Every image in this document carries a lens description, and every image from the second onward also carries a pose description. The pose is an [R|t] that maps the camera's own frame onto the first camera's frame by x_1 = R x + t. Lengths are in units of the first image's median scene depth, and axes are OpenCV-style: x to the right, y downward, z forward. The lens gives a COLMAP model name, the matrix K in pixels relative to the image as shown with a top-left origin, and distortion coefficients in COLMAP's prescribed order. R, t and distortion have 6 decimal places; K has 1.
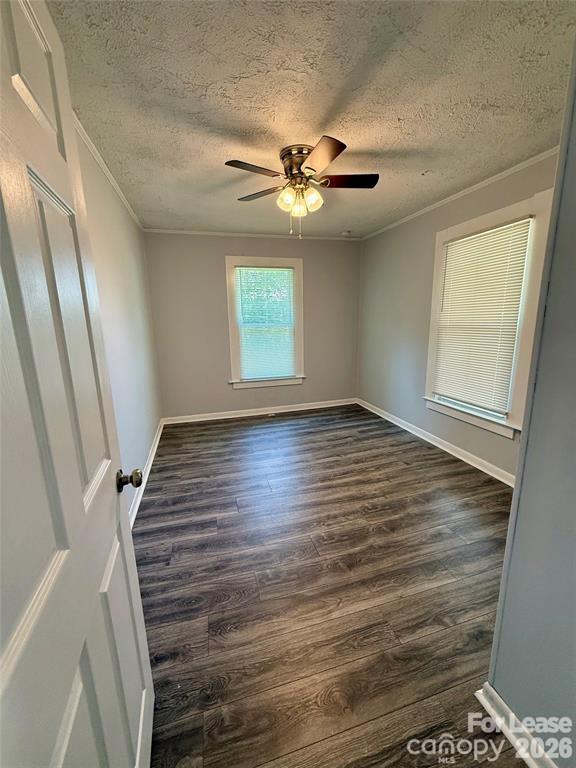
lens RADIAL K [[304.7, 0, 288.1], [0, 304.7, 382.1], [0, 0, 1]] dist [-0.000775, -0.000030]
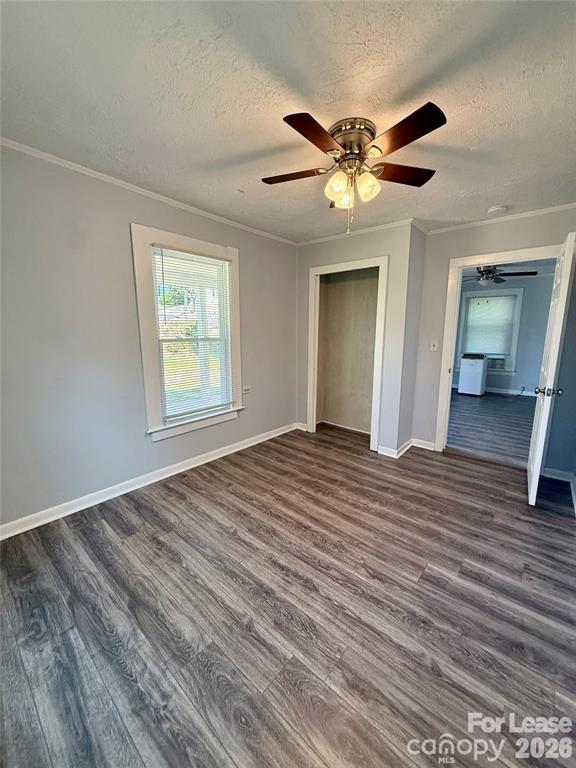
lens RADIAL K [[304.7, 0, 289.1], [0, 304.7, 382.0], [0, 0, 1]] dist [-0.000775, -0.000030]
pose [[-0.555757, -0.125006, 0.821893, -0.469517], [0.175293, 0.948783, 0.262836, -0.262395], [-0.812654, 0.290145, -0.505380, 1.300831]]
